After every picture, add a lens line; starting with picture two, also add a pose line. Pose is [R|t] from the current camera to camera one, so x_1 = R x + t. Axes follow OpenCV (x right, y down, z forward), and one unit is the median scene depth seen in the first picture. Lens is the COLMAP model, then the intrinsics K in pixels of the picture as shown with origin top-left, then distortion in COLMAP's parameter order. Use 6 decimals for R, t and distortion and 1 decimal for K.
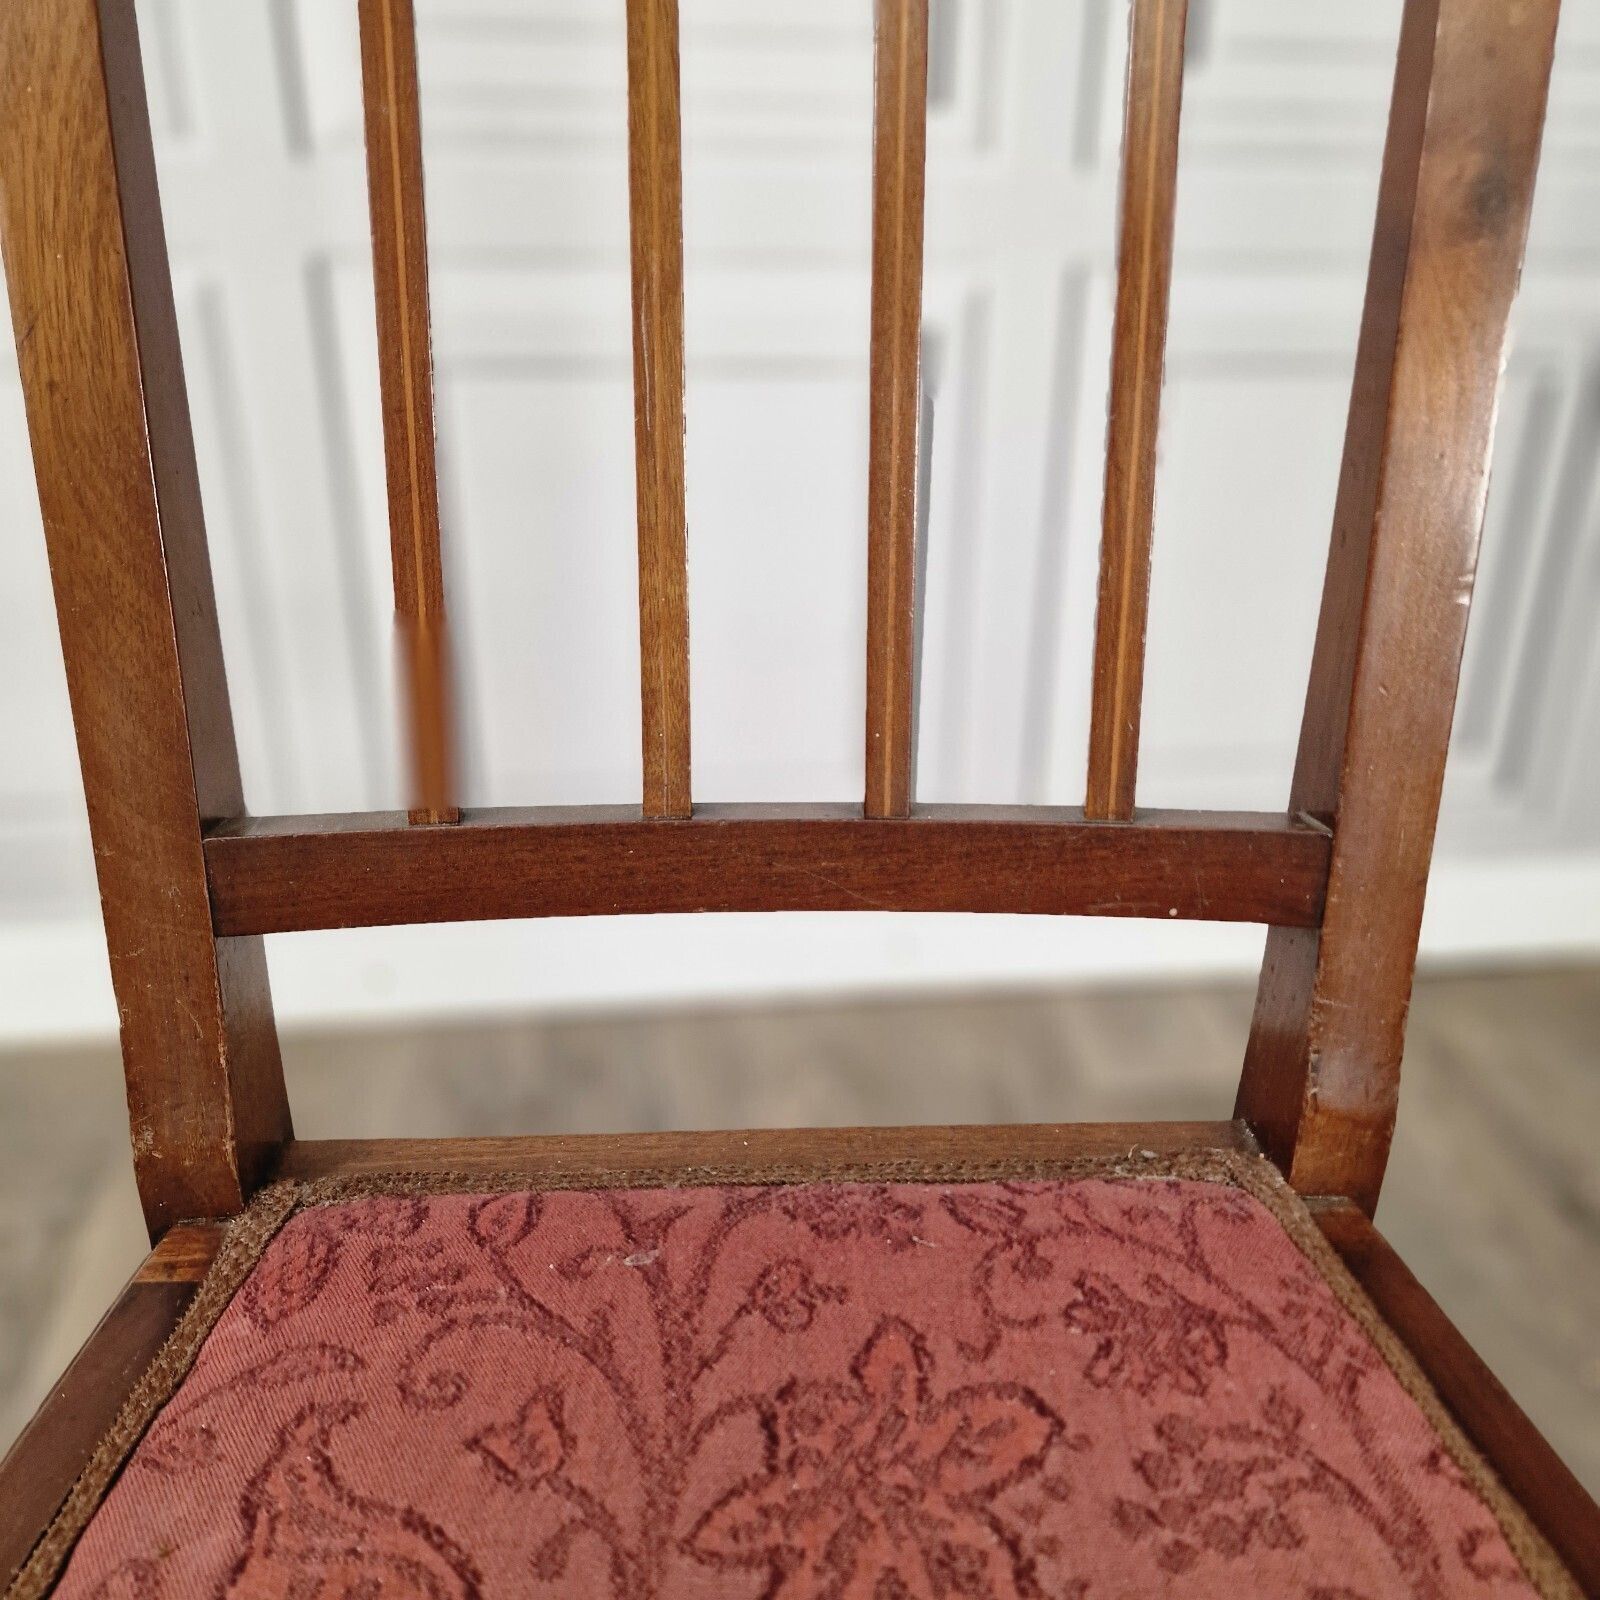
lens RADIAL K [[1469.9, 0, 814.8], [0, 1469.9, 792.5], [0, 0, 1]] dist [0.023937, 0.000000]
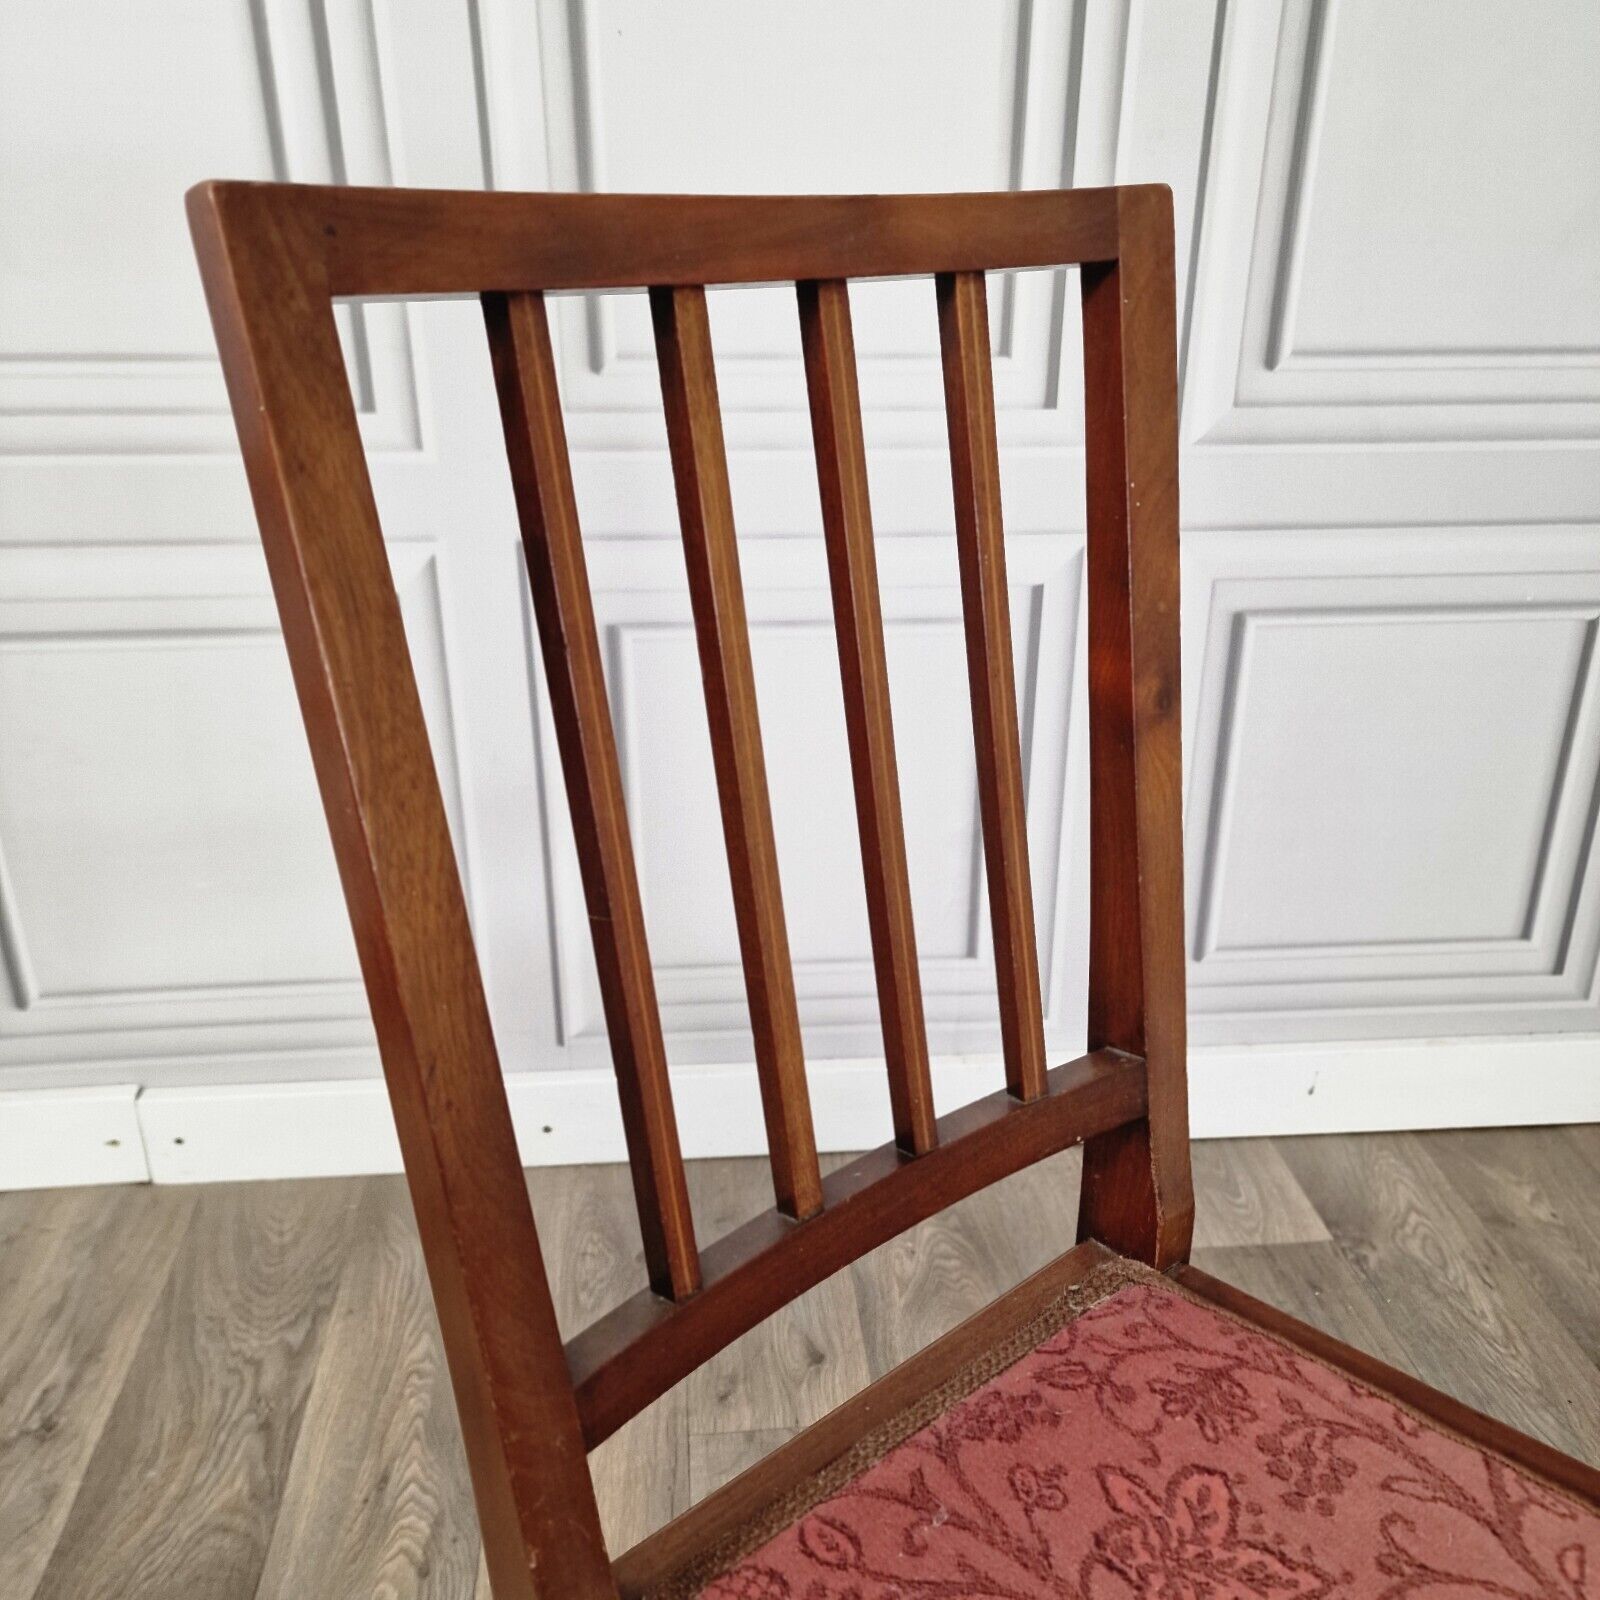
lens RADIAL K [[1469.9, 0, 819.4], [0, 1469.9, 822.2], [0, 0, 1]] dist [0.023937, 0.000000]
pose [[0.791389, -0.259986, 0.553273, -0.864890], [0.258507, 0.962479, 0.082512, -0.508768], [-0.553966, 0.077726, 0.828903, -0.200664]]
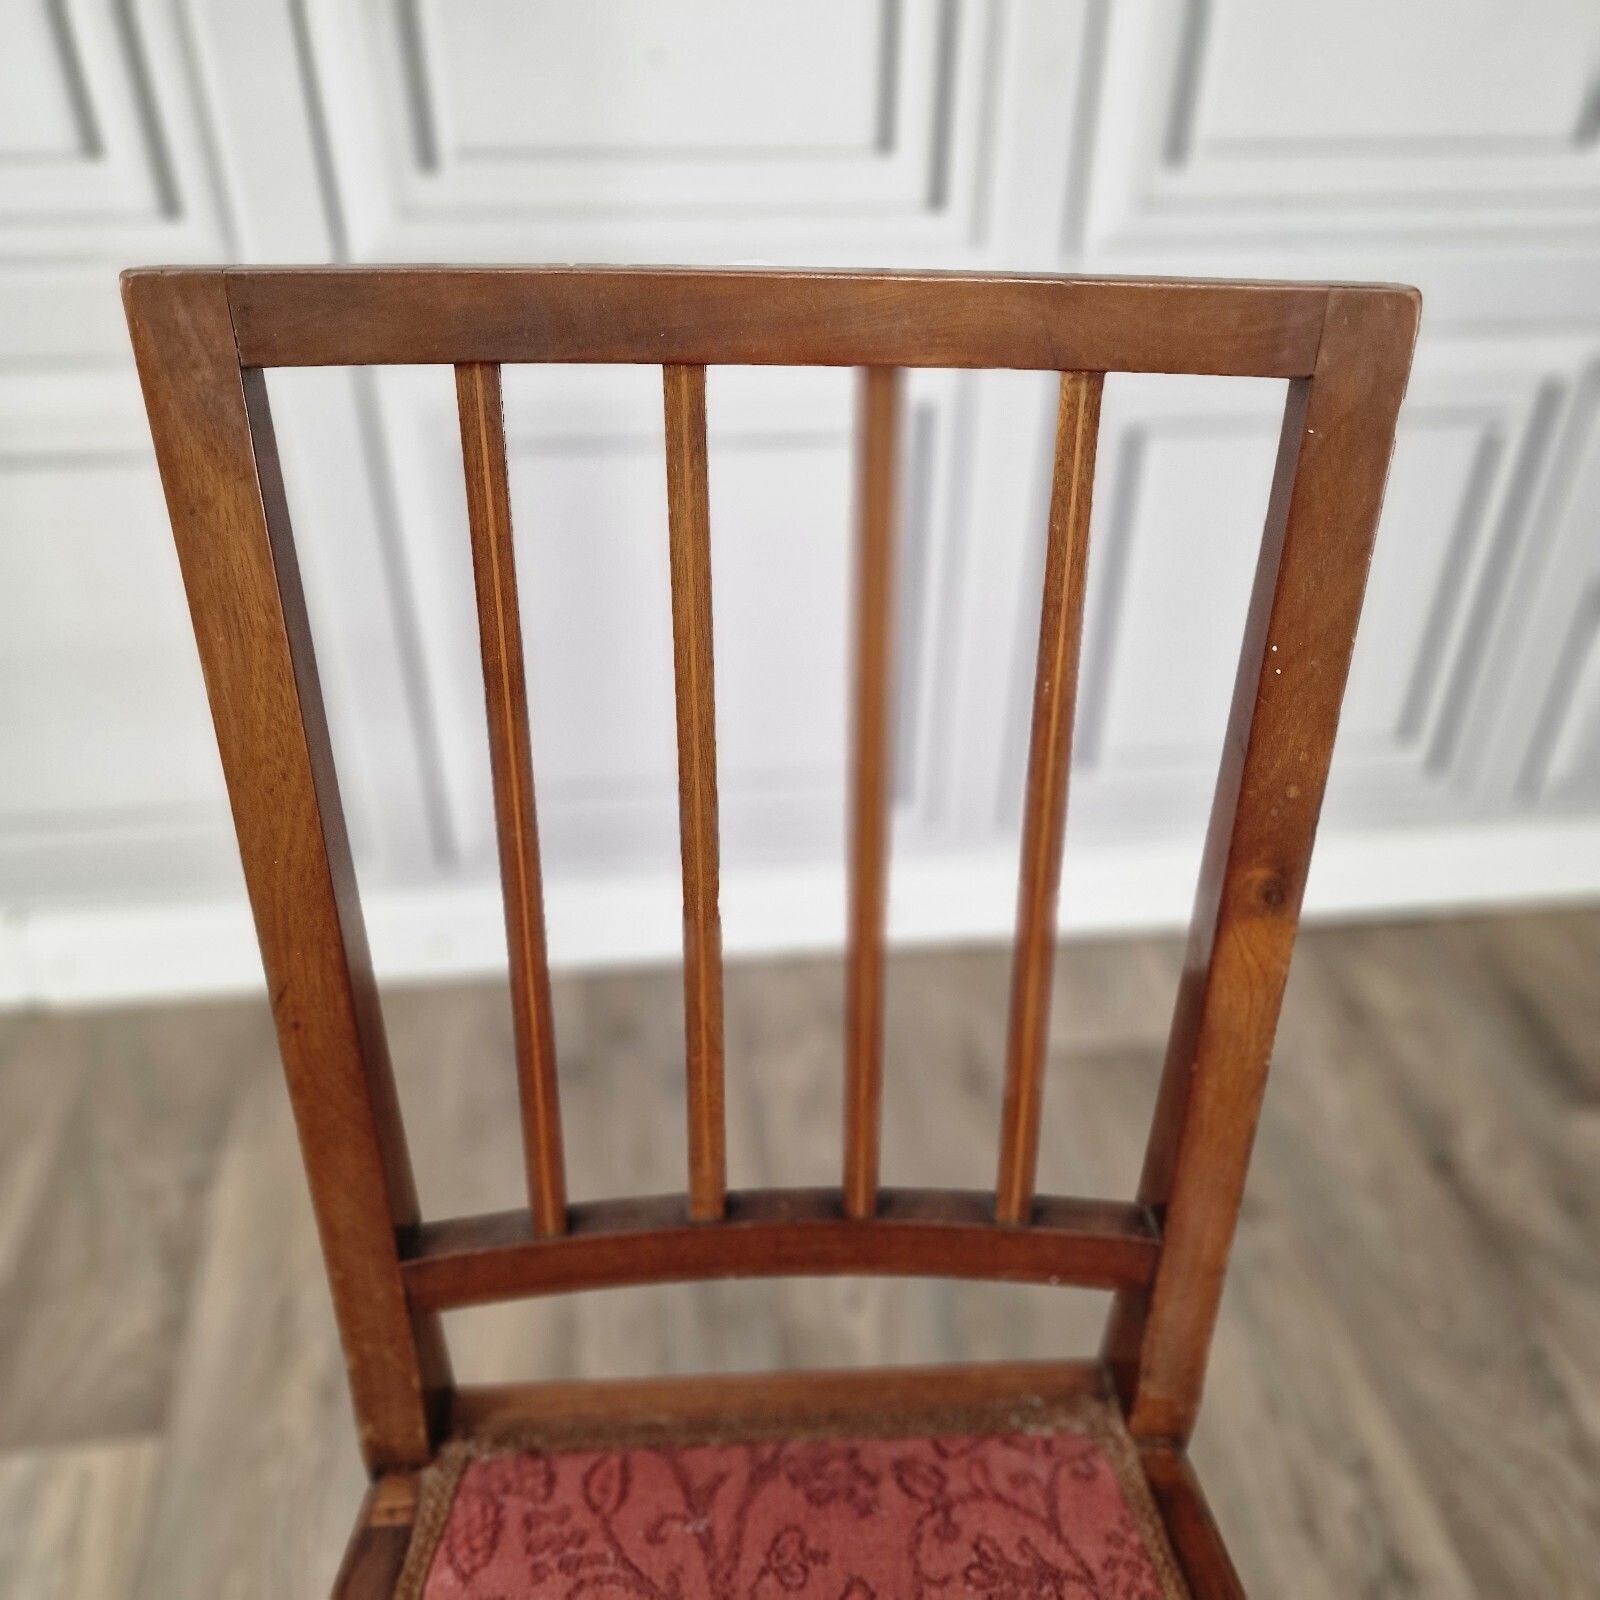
lens RADIAL K [[1469.9, 0, 824.1], [0, 1469.9, 806.0], [0, 0, 1]] dist [0.023937, 0.000000]
pose [[0.999979, 0.005997, 0.002405, 0.008506], [-0.006361, 0.979067, 0.203440, -0.773019], [-0.001135, -0.203451, 0.979085, -0.391309]]
